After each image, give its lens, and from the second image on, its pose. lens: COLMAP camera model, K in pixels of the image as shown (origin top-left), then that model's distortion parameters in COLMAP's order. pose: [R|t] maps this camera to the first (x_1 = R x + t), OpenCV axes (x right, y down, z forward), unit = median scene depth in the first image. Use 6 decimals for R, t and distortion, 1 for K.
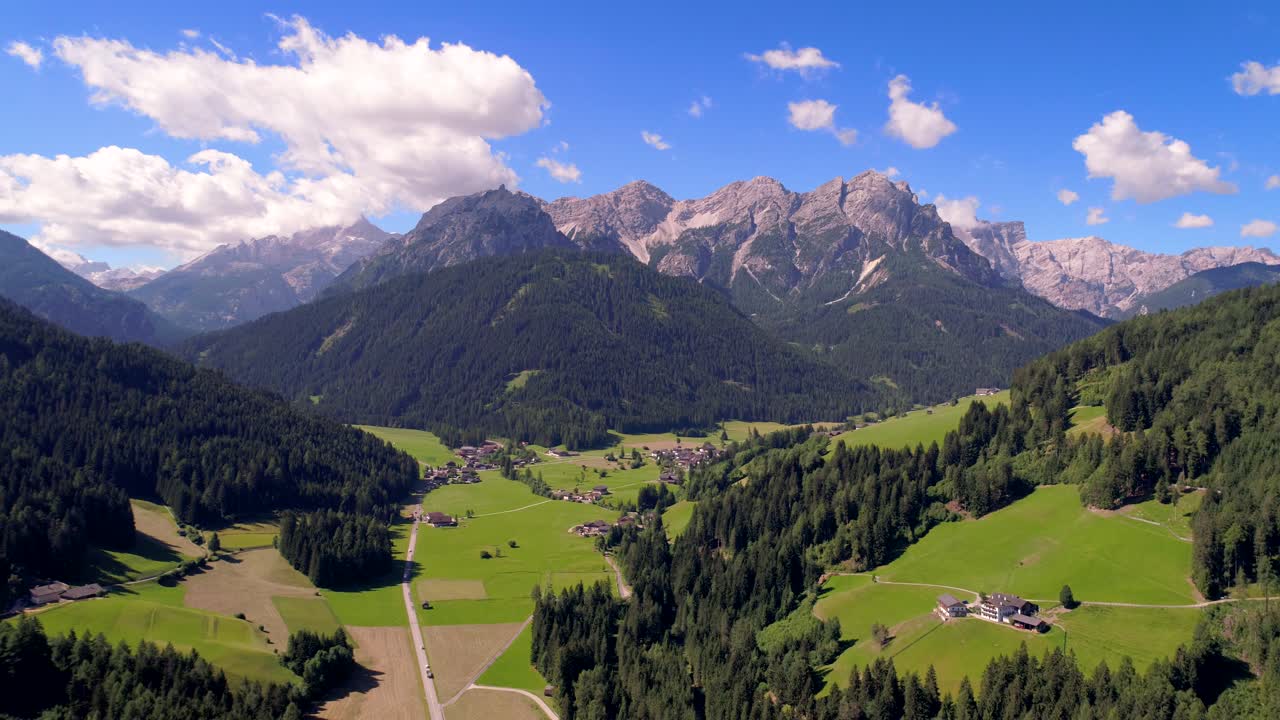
lens RADIAL K [[900.1, 0, 643.2], [0, 900.1, 354.4], [0, 0, 1]] dist [0.003256, 0.000091]
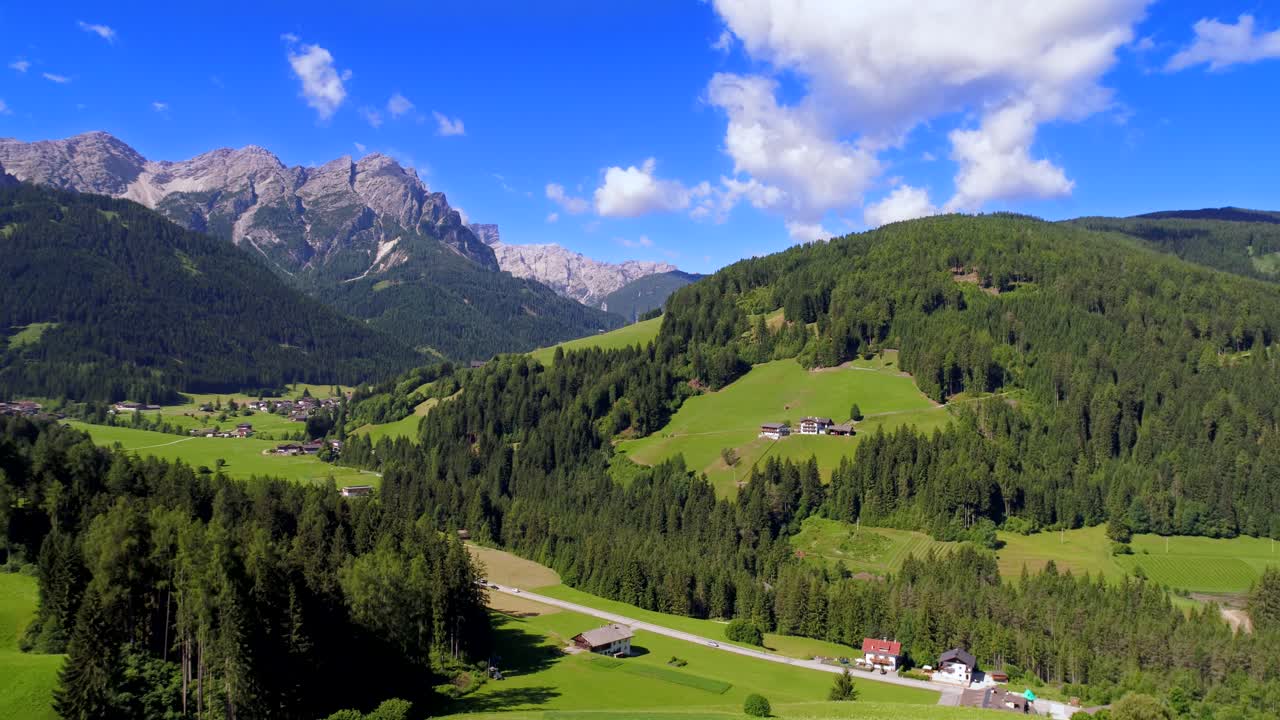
lens RADIAL K [[900.1, 0, 639.9], [0, 900.1, 362.0], [0, 0, 1]] dist [0.003256, 0.000091]
pose [[0.830897, 0.003705, 0.556414, -0.111790], [-0.006078, 0.999979, 0.002416, 0.041091], [-0.556393, -0.005389, 0.830902, 0.016857]]
